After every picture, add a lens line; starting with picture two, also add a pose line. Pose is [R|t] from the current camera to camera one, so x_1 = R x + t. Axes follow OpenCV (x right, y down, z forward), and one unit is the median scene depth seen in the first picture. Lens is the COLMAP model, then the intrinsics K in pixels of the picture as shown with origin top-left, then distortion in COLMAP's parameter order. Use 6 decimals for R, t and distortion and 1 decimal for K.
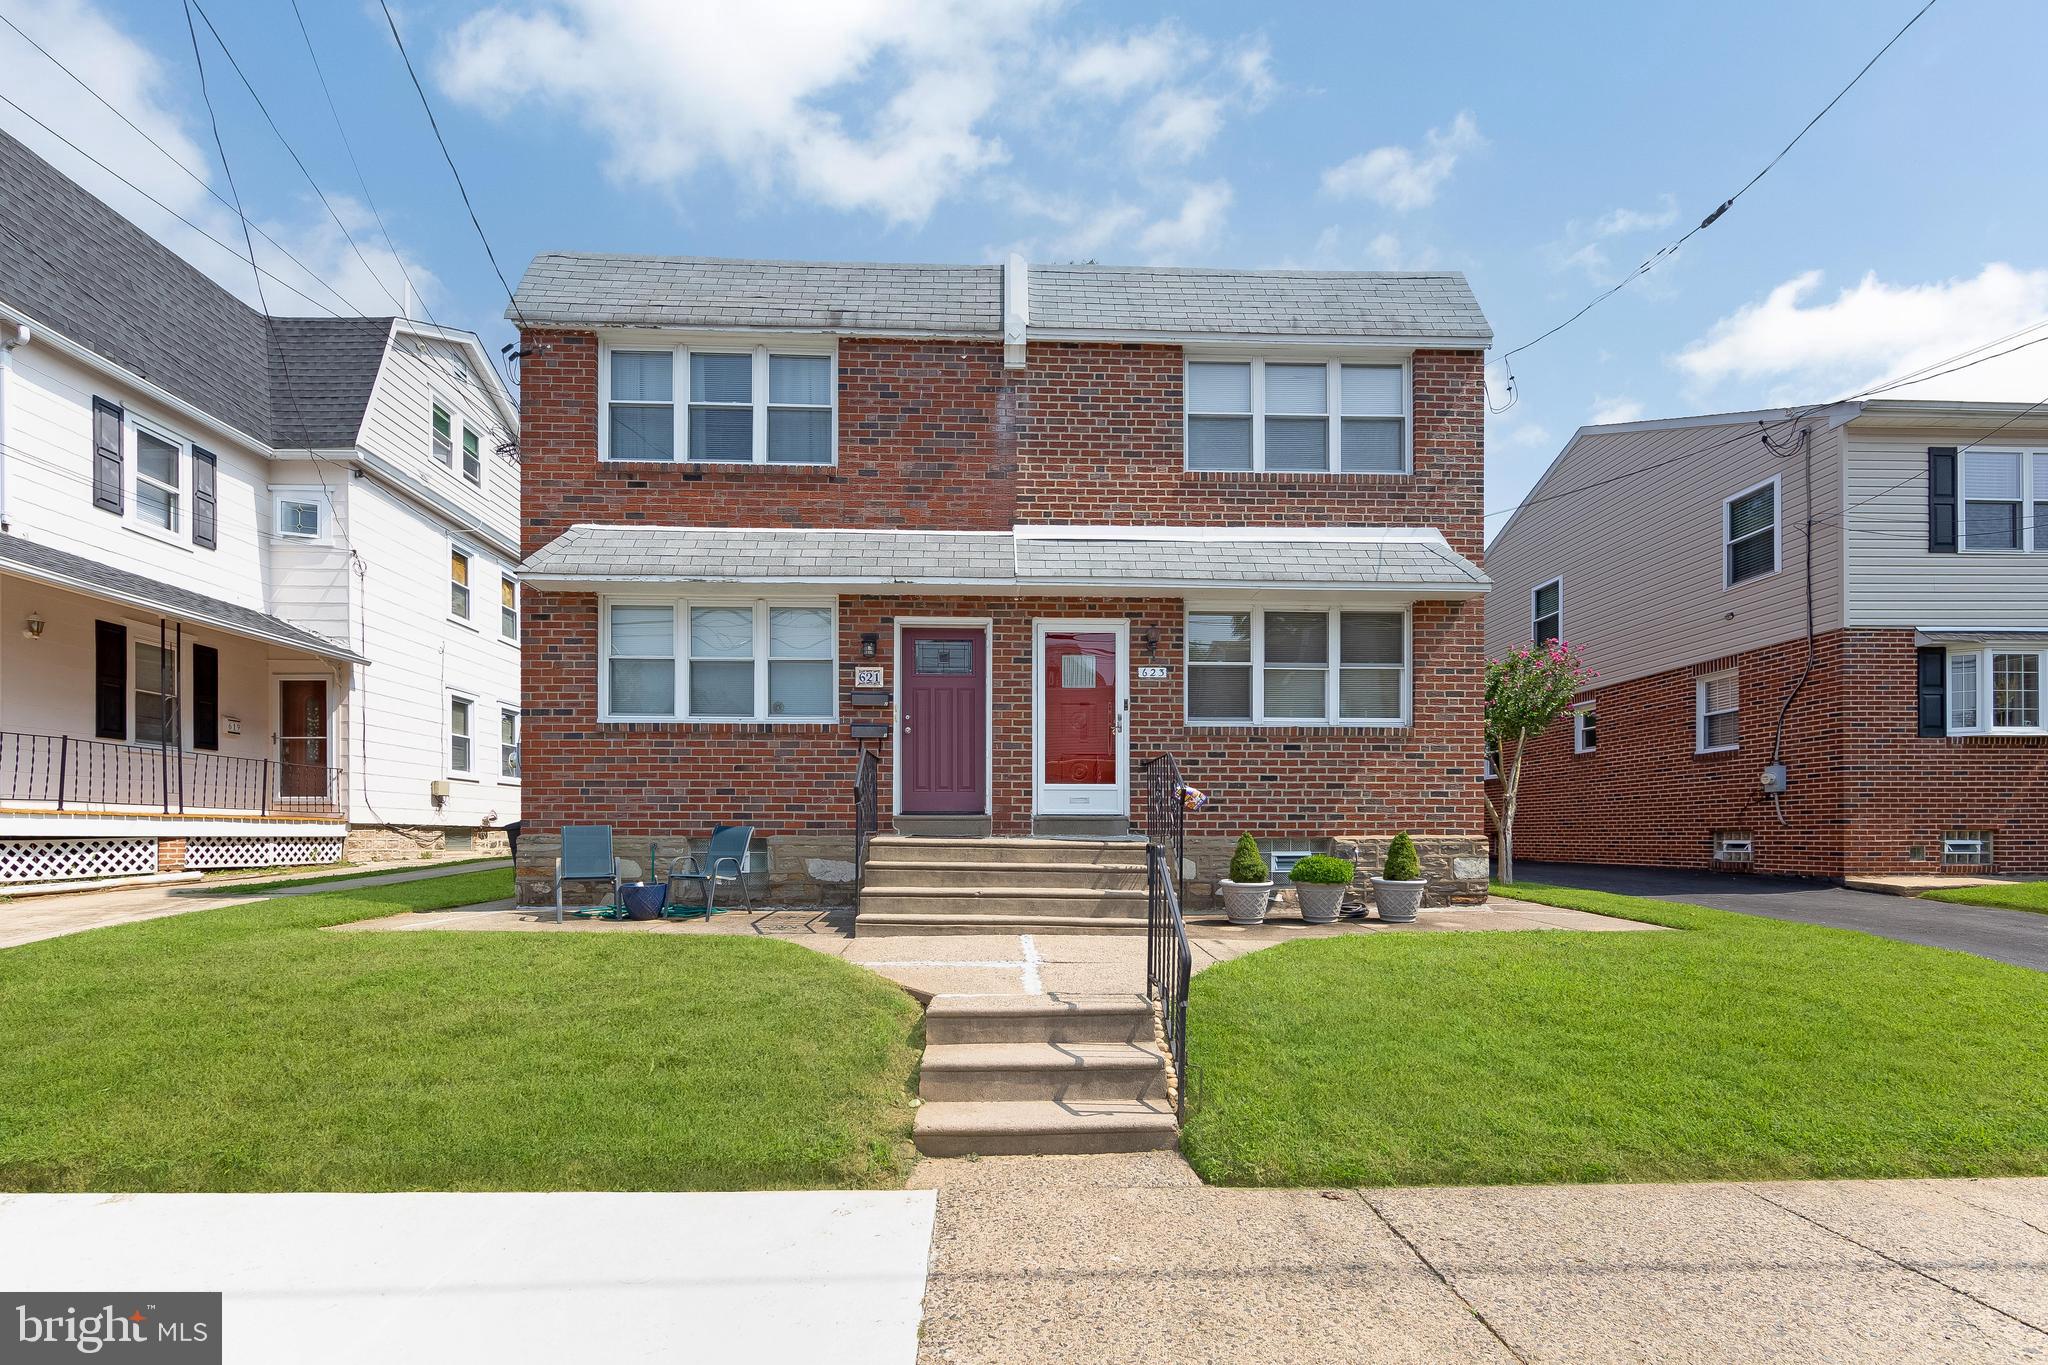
lens RADIAL K [[814.4, 0, 952.3], [0, 814.4, 689.7], [0, 0, 1]] dist [-0.000494, -0.000144]
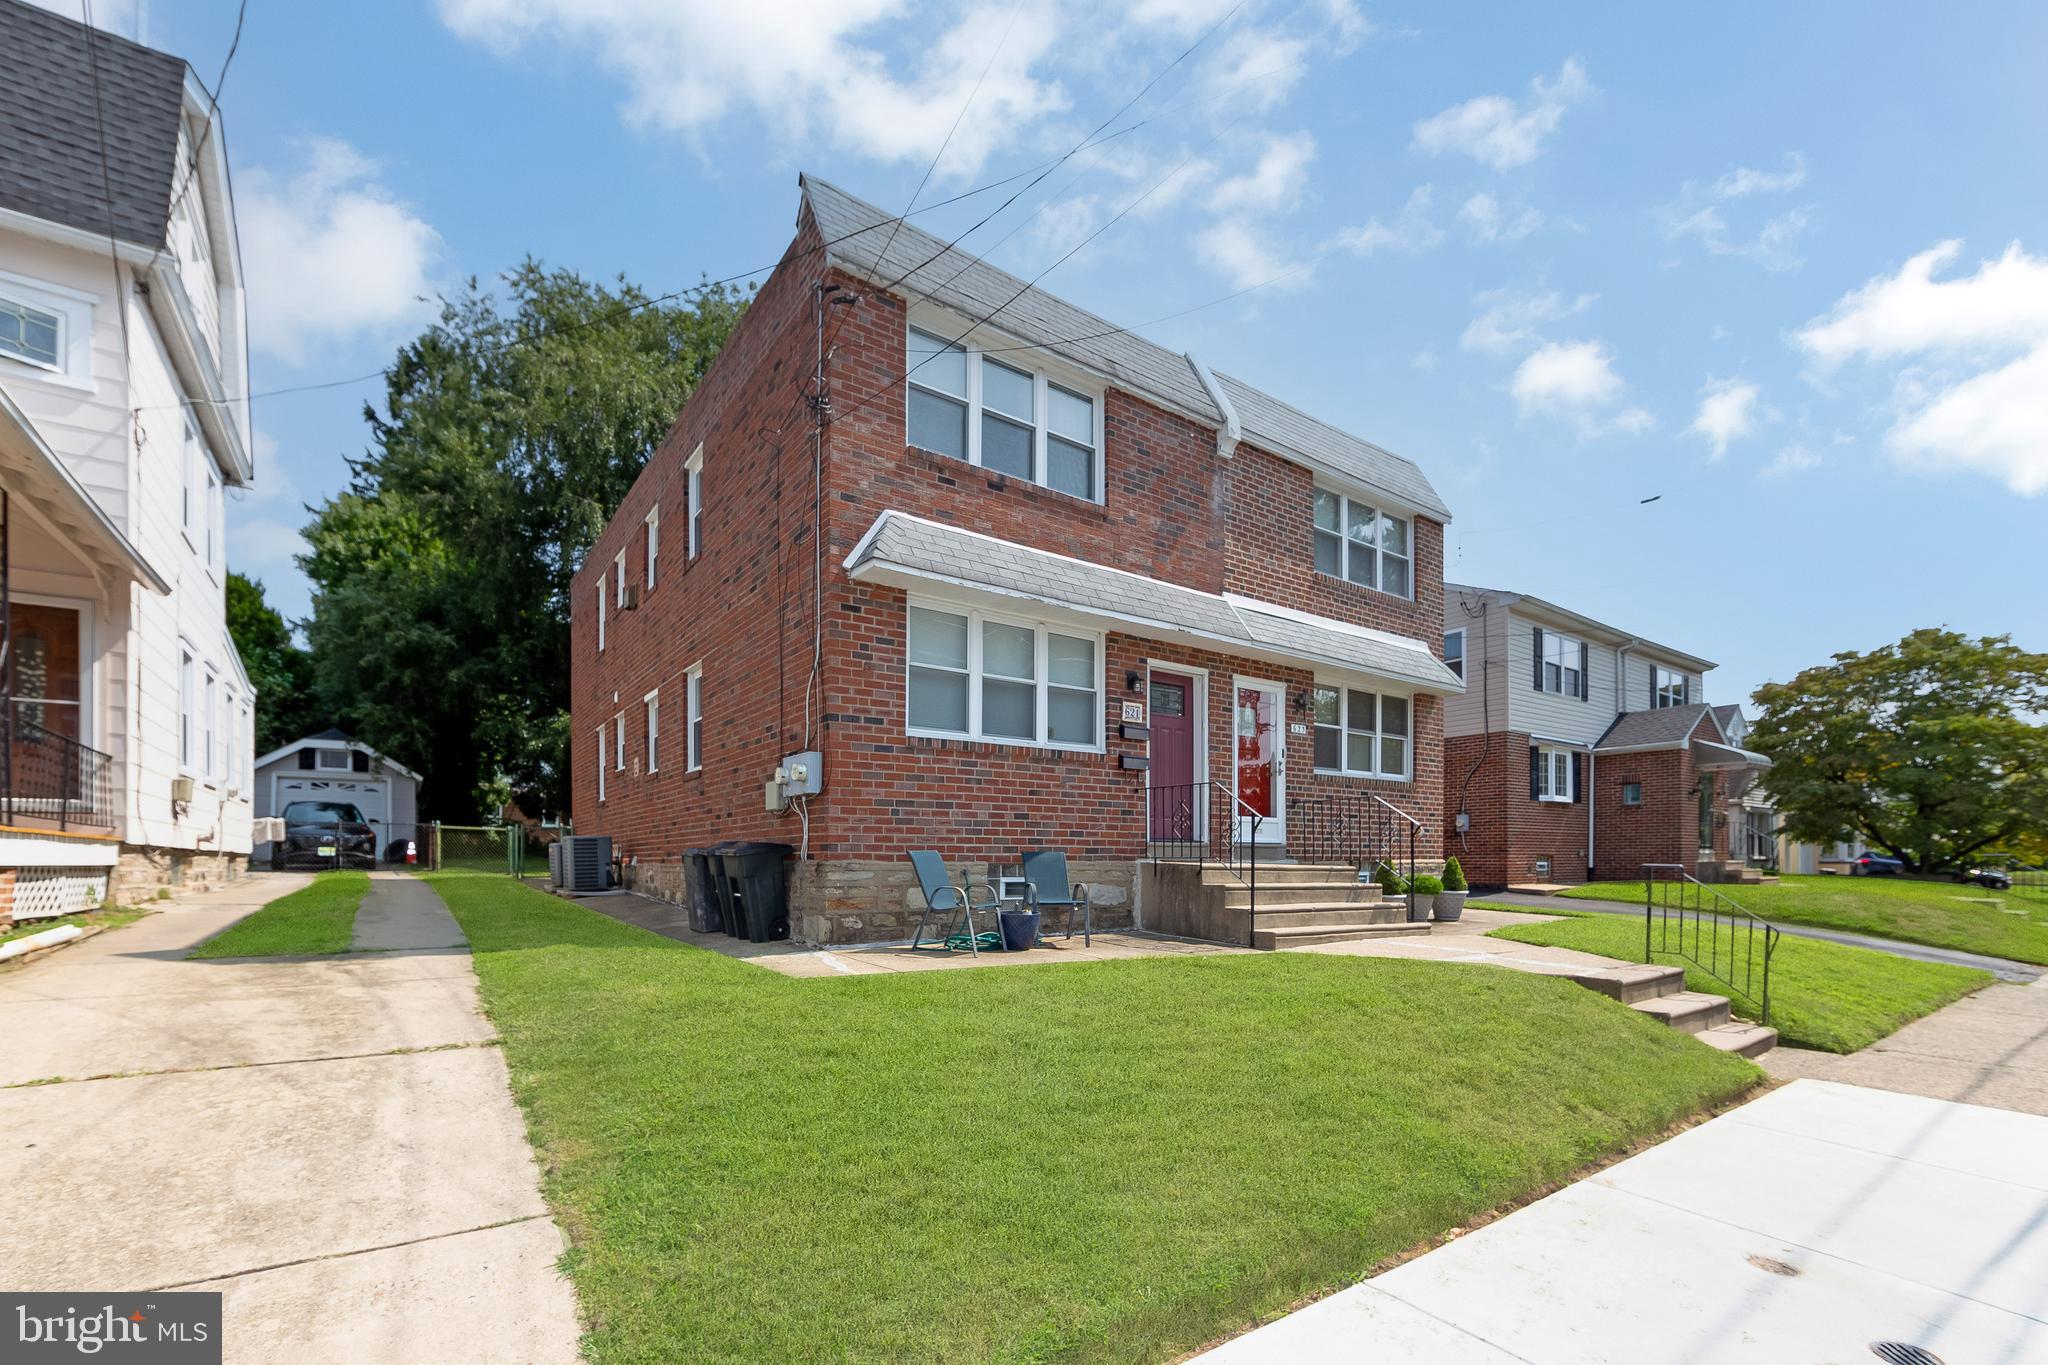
lens RADIAL K [[829.0, 0, 1021.7], [0, 829.0, 702.7], [0, 0, 1]] dist [-0.000811, -0.000172]
pose [[0.842844, 0.098463, 0.529074, -0.789724], [-0.092168, 0.995005, -0.038346, 0.026714], [-0.530207, -0.016444, 0.847709, 0.153305]]
